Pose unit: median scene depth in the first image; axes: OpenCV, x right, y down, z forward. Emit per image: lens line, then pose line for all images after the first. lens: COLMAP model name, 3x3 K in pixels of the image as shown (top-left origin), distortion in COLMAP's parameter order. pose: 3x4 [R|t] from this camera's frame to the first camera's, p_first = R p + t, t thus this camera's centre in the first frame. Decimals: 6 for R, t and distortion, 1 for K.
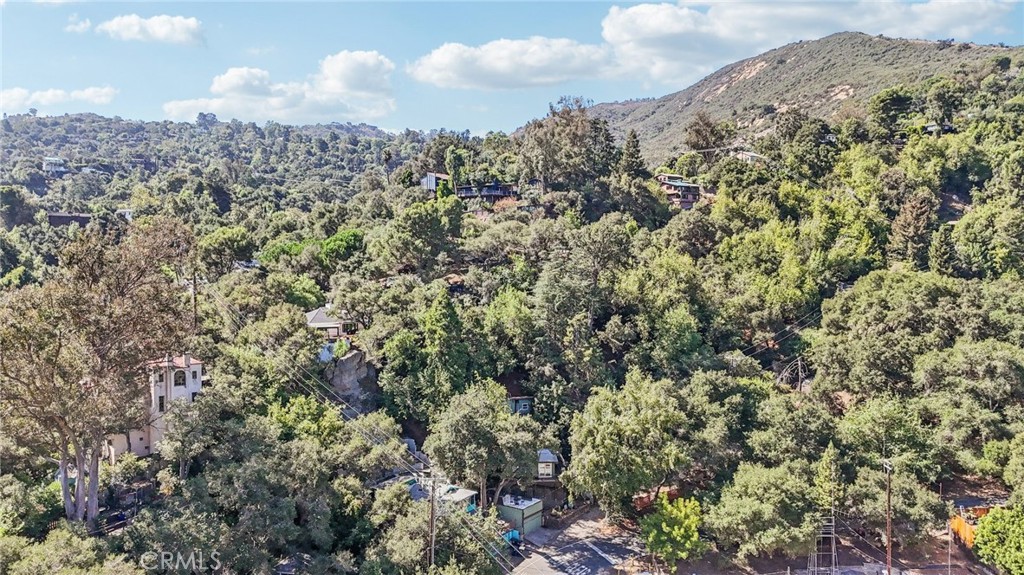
lens RADIAL K [[754.9, 0, 512.0], [0, 754.9, 287.5], [0, 0, 1]] dist [0.076108, -0.068572]
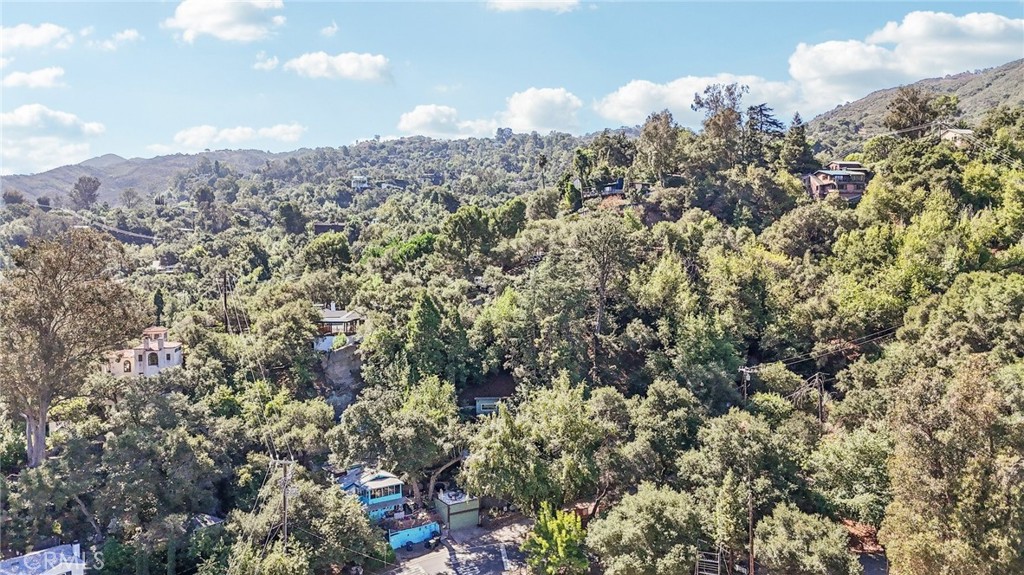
lens RADIAL K [[754.9, 0, 512.0], [0, 754.9, 287.5], [0, 0, 1]] dist [0.076108, -0.068572]
pose [[0.917727, 0.010699, -0.397069, 0.414572], [-0.011269, 0.999936, 0.000898, -0.001628], [0.397053, 0.003650, 0.917789, 0.080186]]
